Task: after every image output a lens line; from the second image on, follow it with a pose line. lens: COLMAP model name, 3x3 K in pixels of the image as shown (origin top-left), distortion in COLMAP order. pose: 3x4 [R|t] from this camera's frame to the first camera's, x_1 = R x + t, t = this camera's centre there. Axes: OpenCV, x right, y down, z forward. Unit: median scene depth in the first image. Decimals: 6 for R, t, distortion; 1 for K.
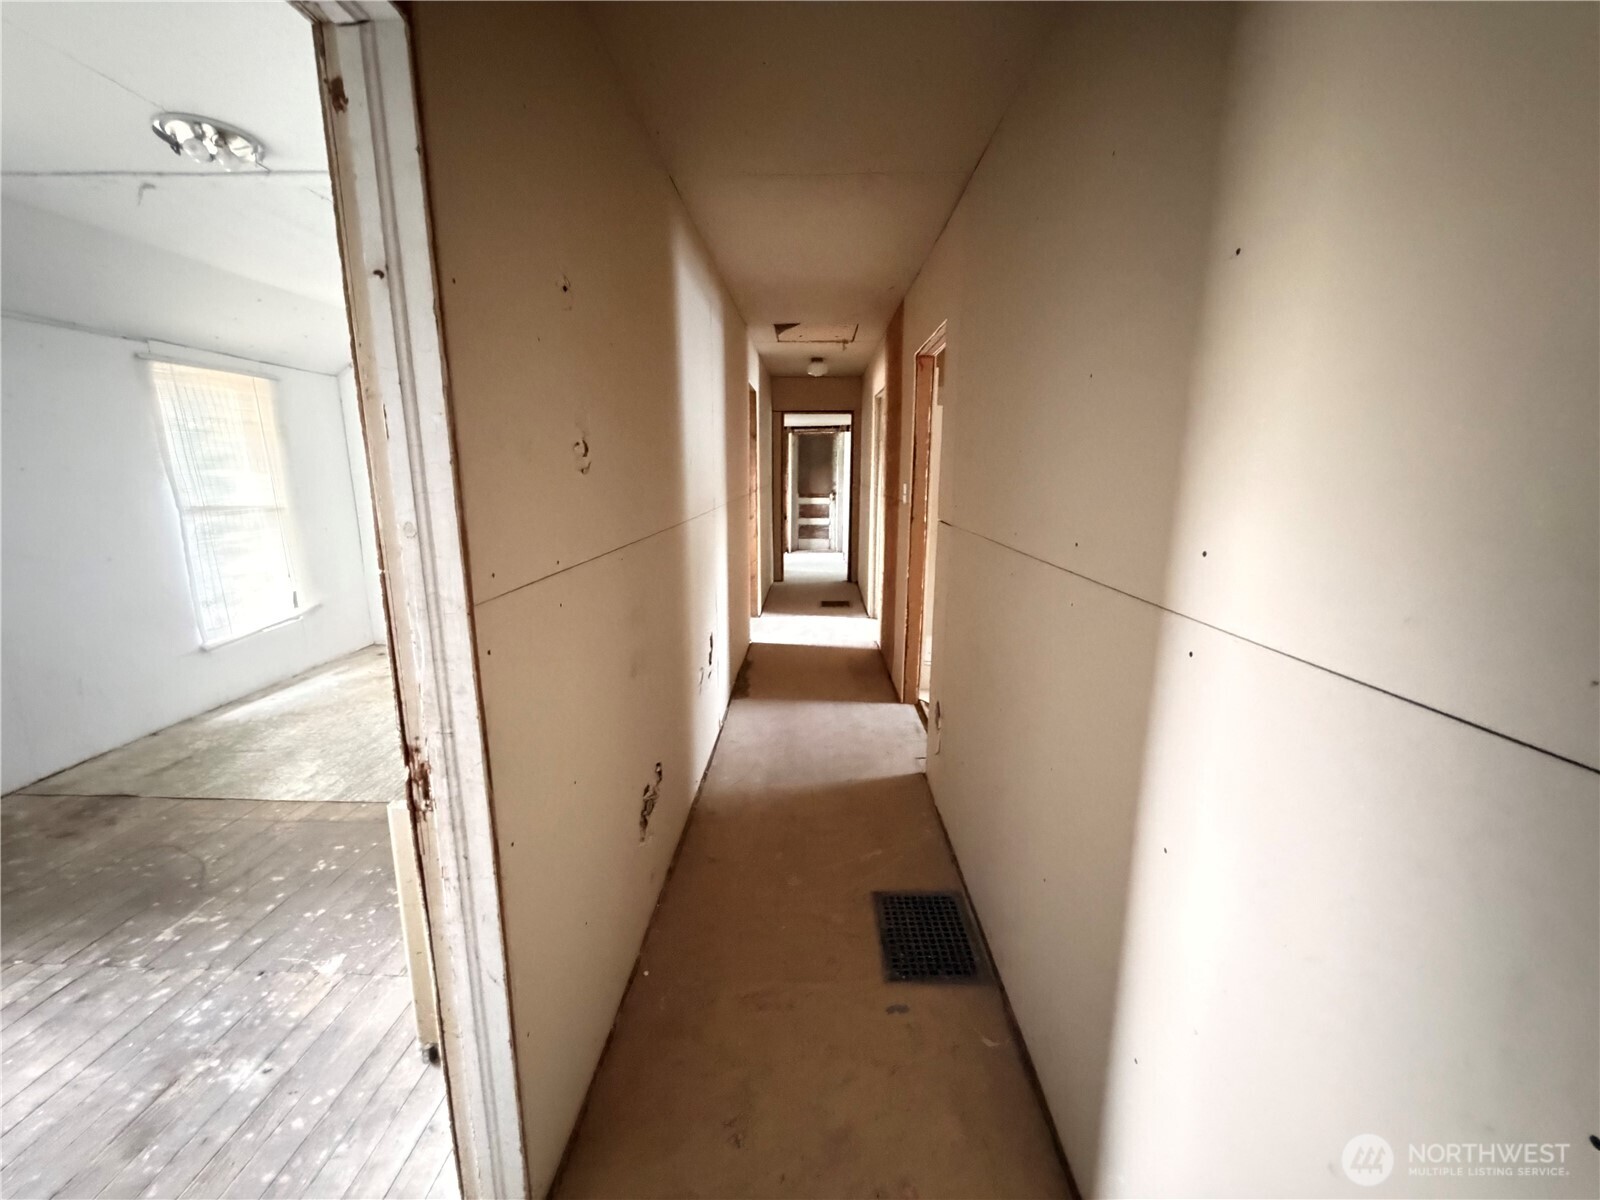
lens RADIAL K [[639.6, 0, 798.5], [0, 639.6, 598.1], [0, 0, 1]] dist [0.003494, -0.000562]
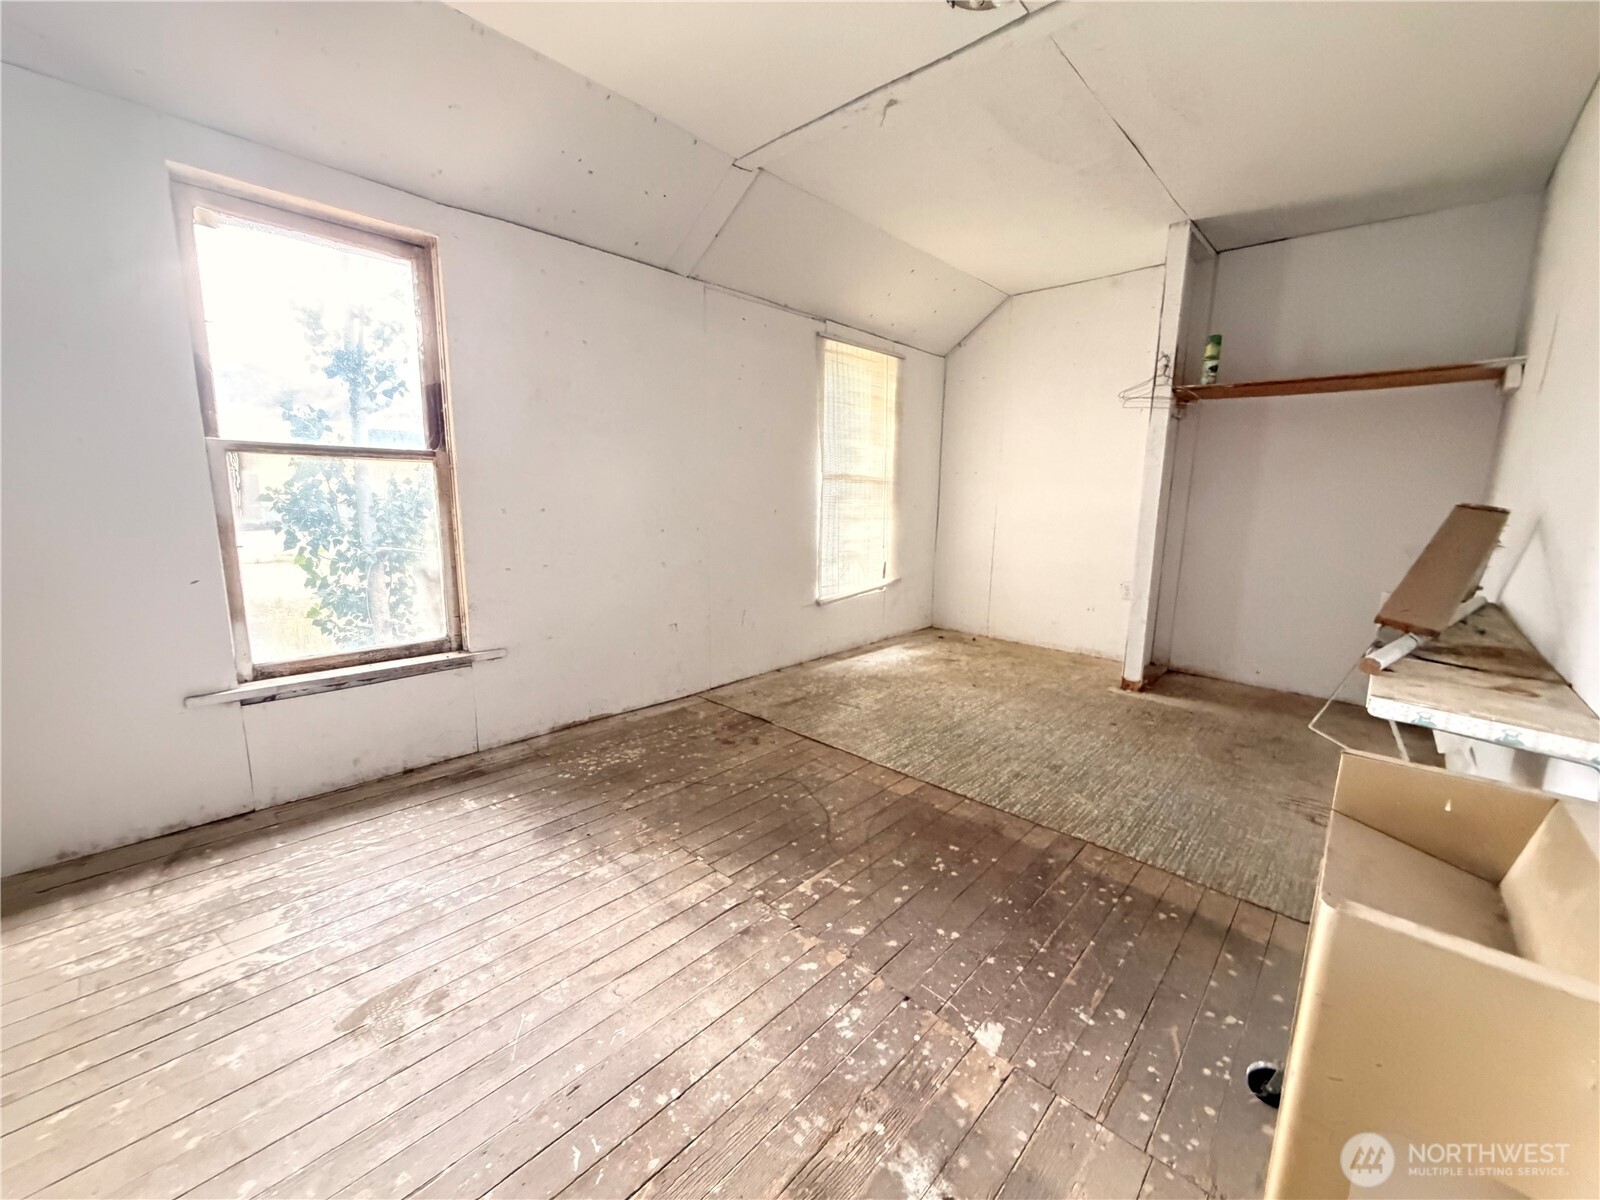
lens RADIAL K [[639.6, 0, 795.6], [0, 639.6, 601.1], [0, 0, 1]] dist [0.003494, -0.000562]
pose [[0.750042, 0.125239, -0.649425, -0.390669], [-0.148091, 0.988779, 0.019647, 0.094698], [0.644598, 0.081437, 0.760172, 0.231410]]
